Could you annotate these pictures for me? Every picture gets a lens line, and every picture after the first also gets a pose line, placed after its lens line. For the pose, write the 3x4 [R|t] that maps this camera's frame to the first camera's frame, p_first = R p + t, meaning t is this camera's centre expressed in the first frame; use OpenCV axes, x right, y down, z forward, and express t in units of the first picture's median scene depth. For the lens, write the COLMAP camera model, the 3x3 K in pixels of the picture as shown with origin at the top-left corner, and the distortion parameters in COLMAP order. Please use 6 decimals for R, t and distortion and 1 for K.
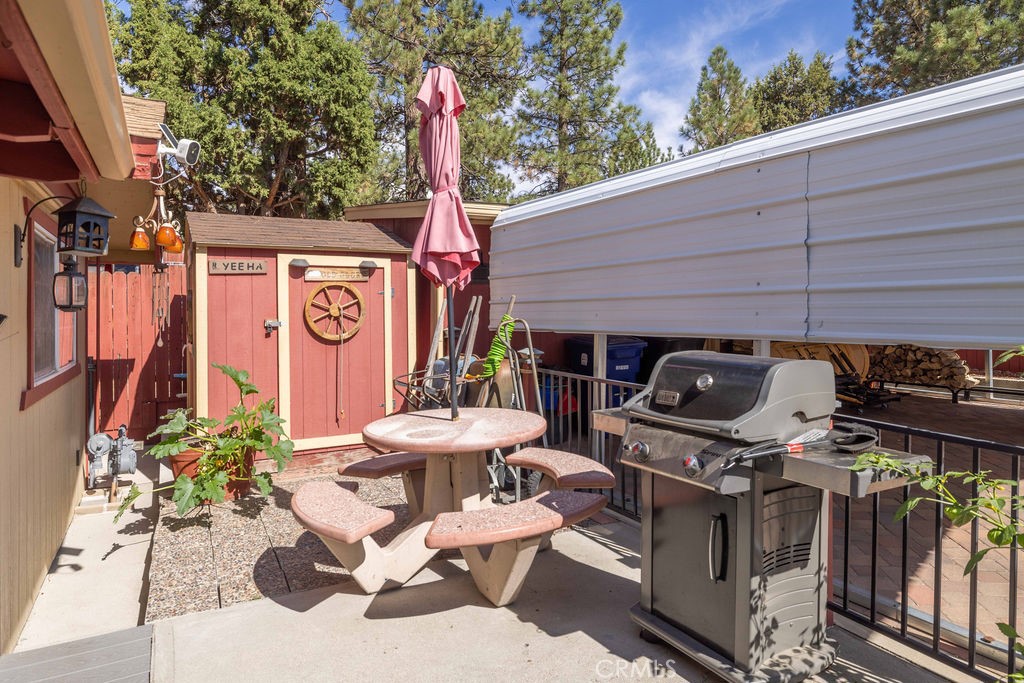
lens RADIAL K [[628.7, 0, 512.0], [0, 628.7, 341.5], [0, 0, 1]] dist [-0.001037, 0.000034]
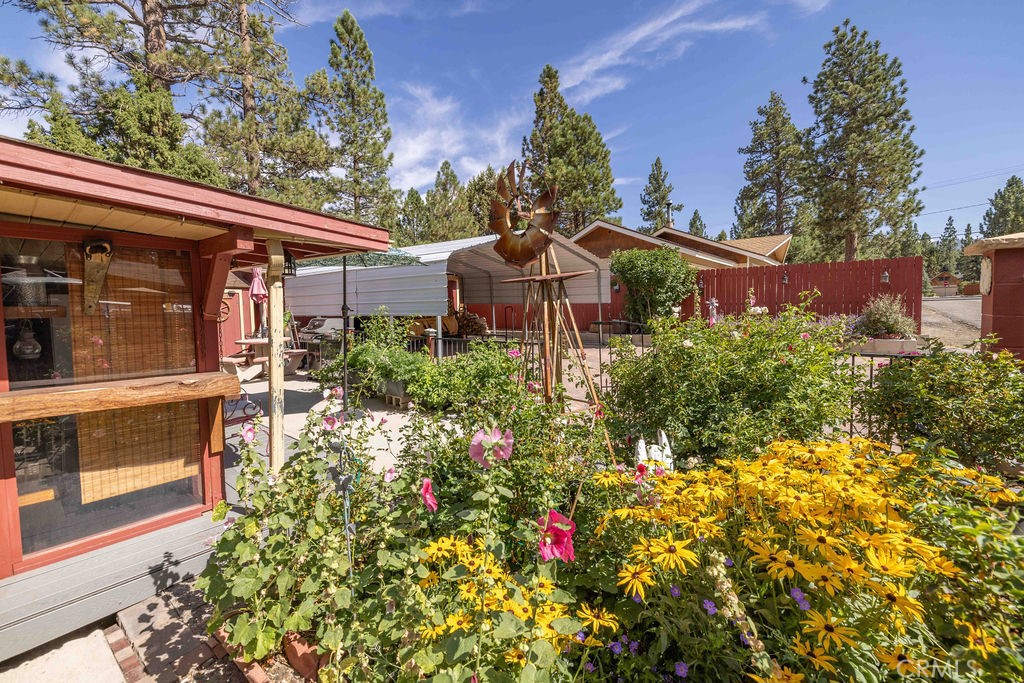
lens RADIAL K [[425.4, 0, 506.4], [0, 425.4, 338.4], [0, 0, 1]] dist [0.003678, -0.000048]
pose [[0.935426, -0.038246, 0.351447, 0.087894], [0.030198, 0.999142, 0.028355, 0.022484], [-0.352229, -0.015911, 0.935778, -0.446769]]
